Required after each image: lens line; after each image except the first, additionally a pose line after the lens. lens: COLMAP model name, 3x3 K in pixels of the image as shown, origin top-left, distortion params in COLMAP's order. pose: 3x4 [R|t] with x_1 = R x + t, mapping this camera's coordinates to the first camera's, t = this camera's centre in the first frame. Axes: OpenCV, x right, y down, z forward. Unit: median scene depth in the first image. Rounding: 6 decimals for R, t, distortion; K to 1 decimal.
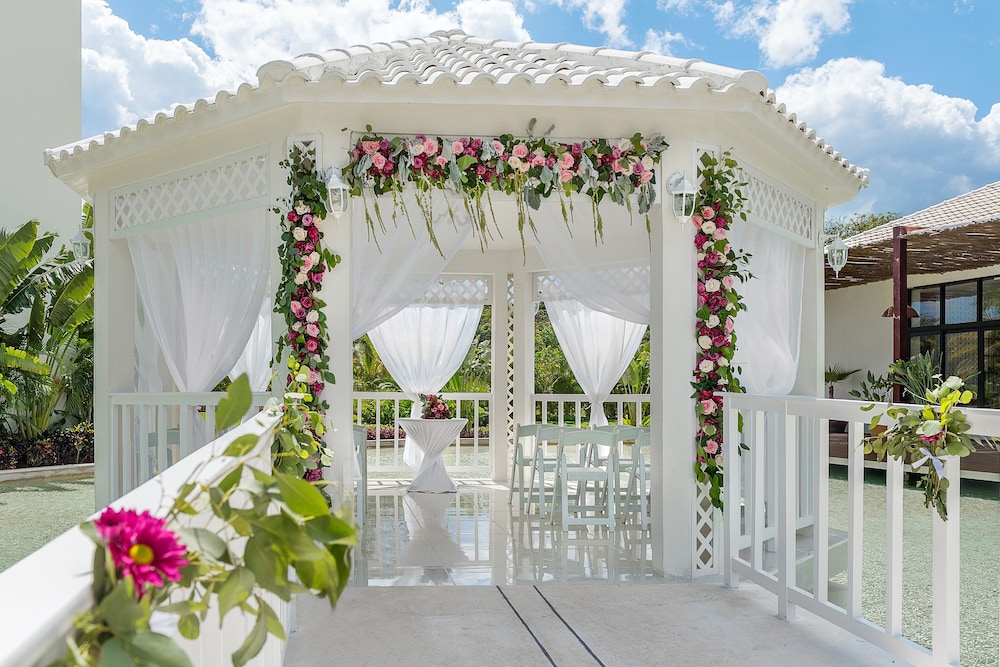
lens RADIAL K [[1389.3, 0, 499.6], [0, 1389.3, 335.1], [0, 0, 1]] dist [0.003321, 0.000000]
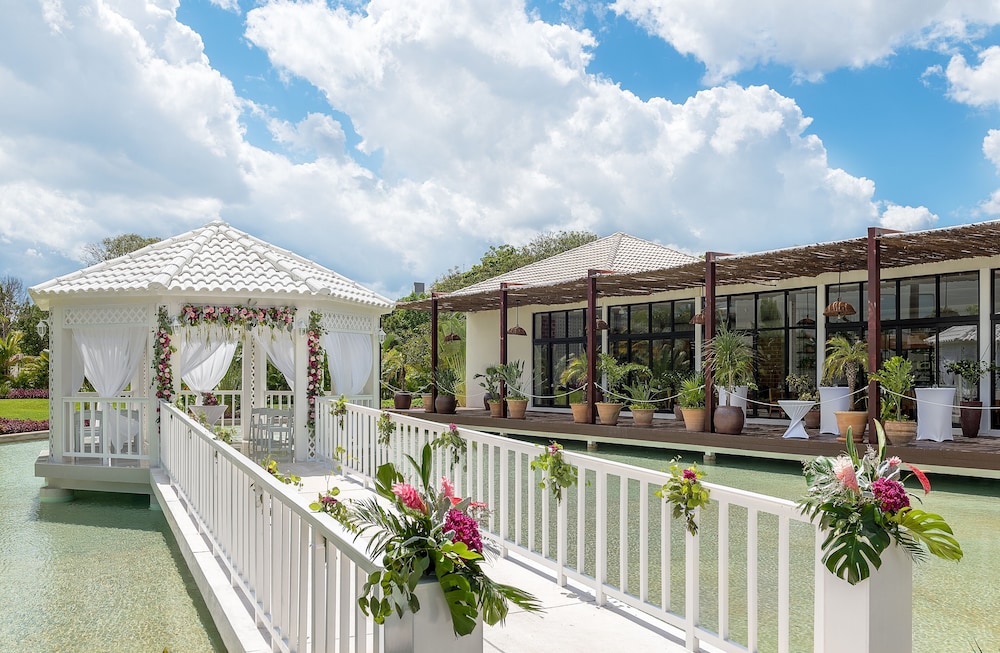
lens RADIAL K [[1089.2, 0, 498.9], [0, 1089.2, 325.1], [0, 0, 1]] dist [-0.000268, 0.000000]
pose [[0.976694, 0.001874, 0.214627, 0.044868], [0.000238, 0.999952, -0.009813, -0.081725], [-0.214635, 0.009635, 0.976647, -1.255629]]
